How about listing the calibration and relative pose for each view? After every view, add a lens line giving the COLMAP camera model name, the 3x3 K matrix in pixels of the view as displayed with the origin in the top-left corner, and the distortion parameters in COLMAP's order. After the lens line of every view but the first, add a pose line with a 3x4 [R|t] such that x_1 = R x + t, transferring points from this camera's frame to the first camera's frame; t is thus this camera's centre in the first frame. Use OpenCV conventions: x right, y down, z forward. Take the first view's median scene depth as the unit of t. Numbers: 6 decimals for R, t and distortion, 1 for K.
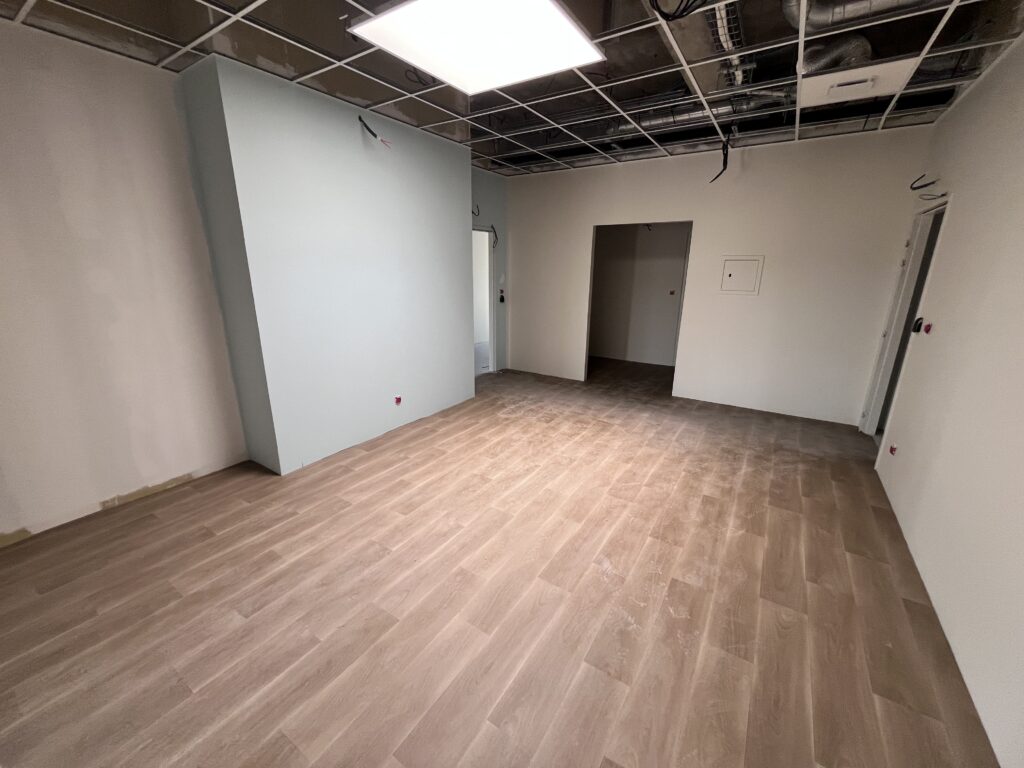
lens RADIAL K [[412.1, 0, 510.8], [0, 412.1, 384.3], [0, 0, 1]] dist [-0.002026, -0.000056]
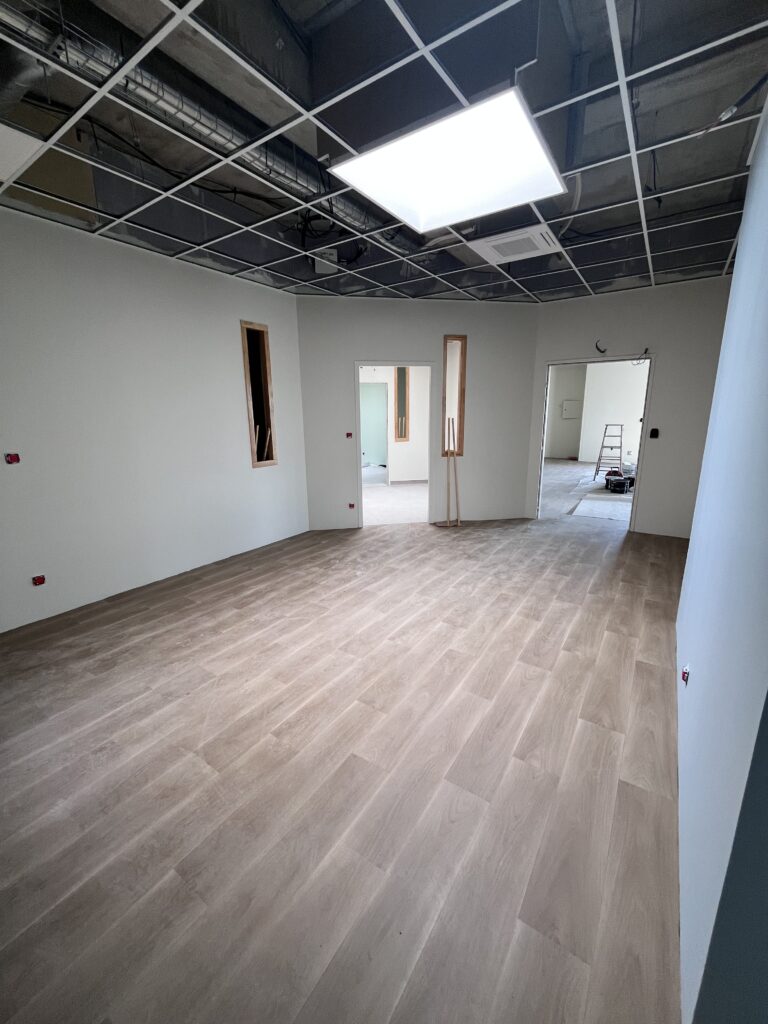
lens RADIAL K [[412.1, 0, 385.3], [0, 412.1, 510.6], [0, 0, 1]] dist [-0.002026, -0.000056]
pose [[-0.999823, 0.001718, 0.018710, 0.066837], [0.010739, 0.869389, 0.494011, -0.459403], [-0.015417, 0.494125, -0.869254, 1.720217]]
